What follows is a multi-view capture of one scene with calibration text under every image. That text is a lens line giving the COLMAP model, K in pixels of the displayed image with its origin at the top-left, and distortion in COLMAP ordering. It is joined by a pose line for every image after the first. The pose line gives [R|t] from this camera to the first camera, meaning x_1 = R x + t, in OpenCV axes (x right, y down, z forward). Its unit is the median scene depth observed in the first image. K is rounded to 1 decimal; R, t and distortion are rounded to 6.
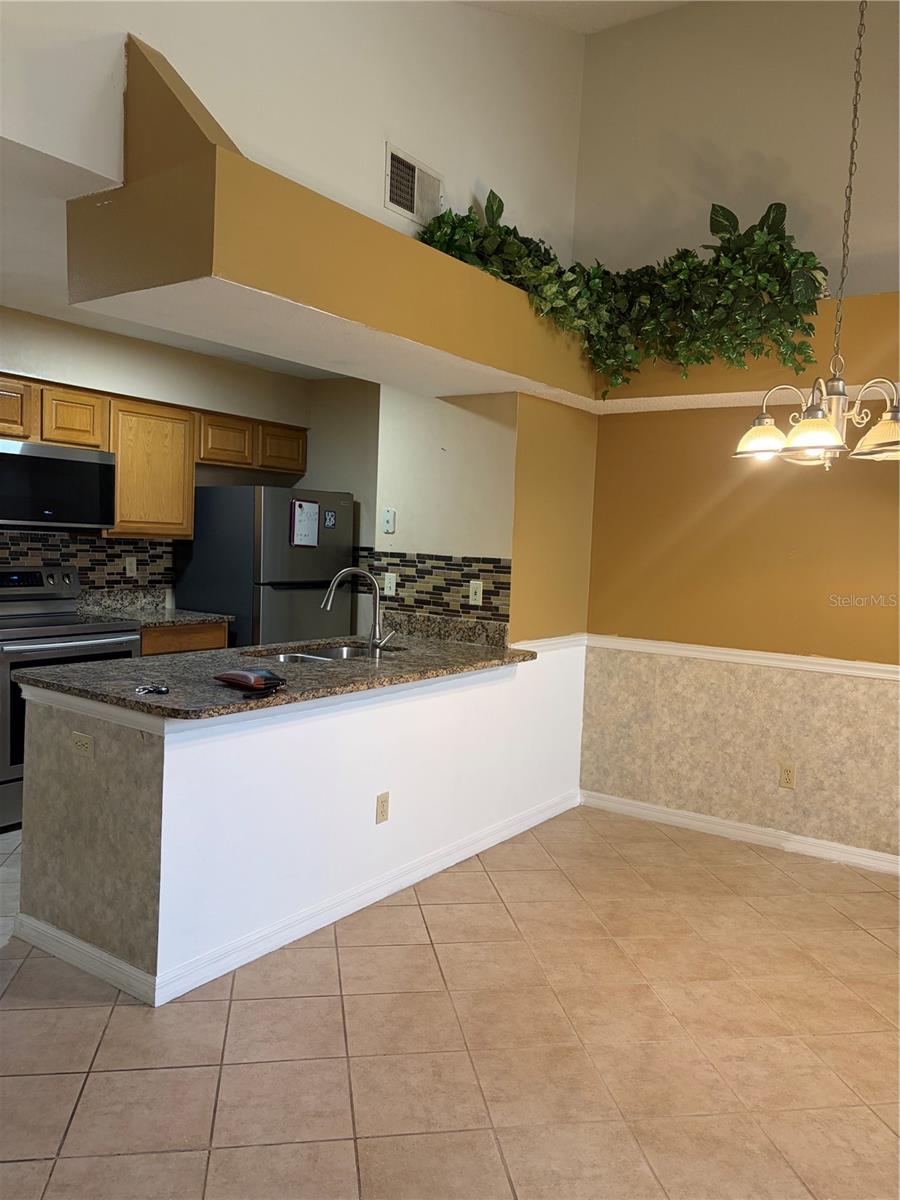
lens RADIAL K [[911.3, 0, 466.5], [0, 911.3, 603.0], [0, 0, 1]] dist [0.053158, -0.063602]
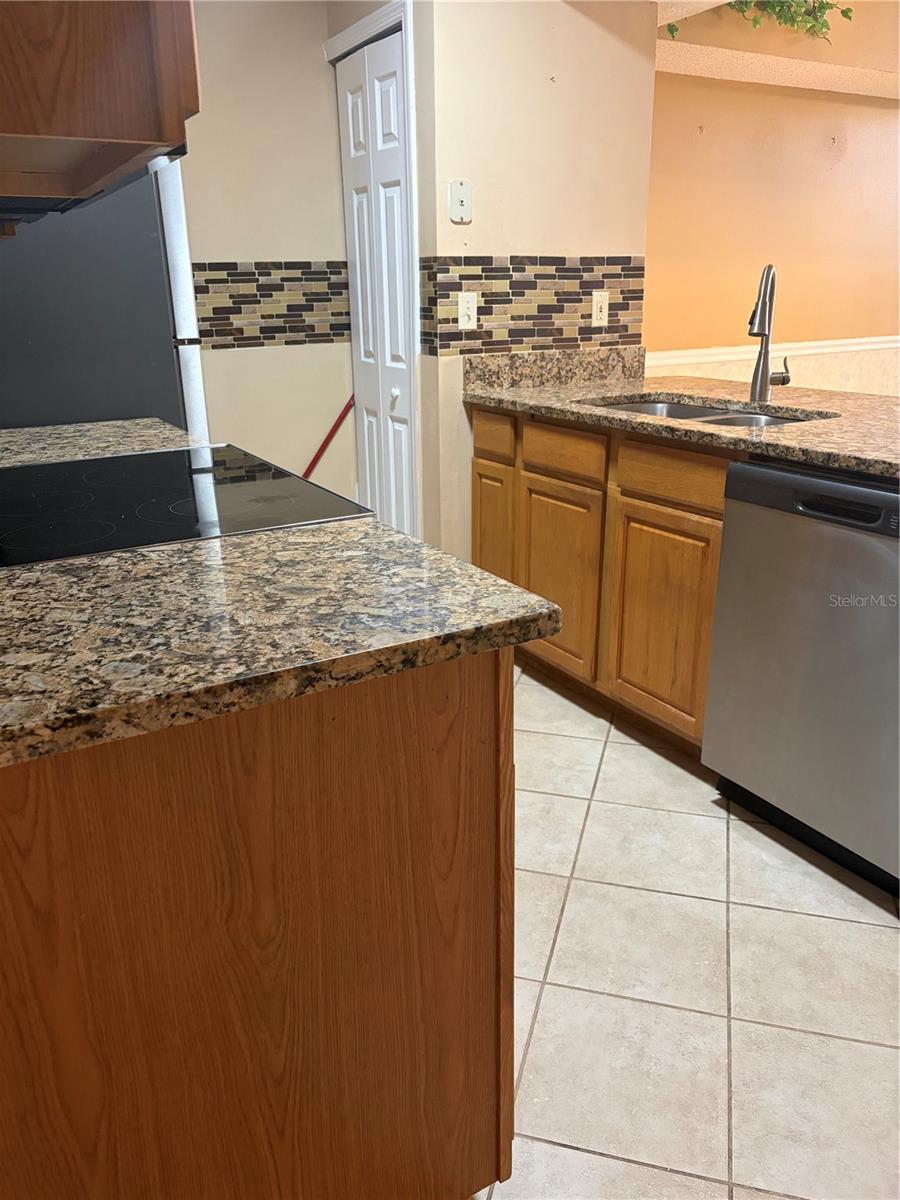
lens RADIAL K [[911.3, 0, 439.4], [0, 911.3, 609.7], [0, 0, 1]] dist [0.053158, -0.063602]
pose [[0.433429, -0.338605, 0.835156, -0.716879], [0.100865, 0.939133, 0.328414, -0.037936], [-0.895525, -0.058107, 0.441200, 0.754311]]
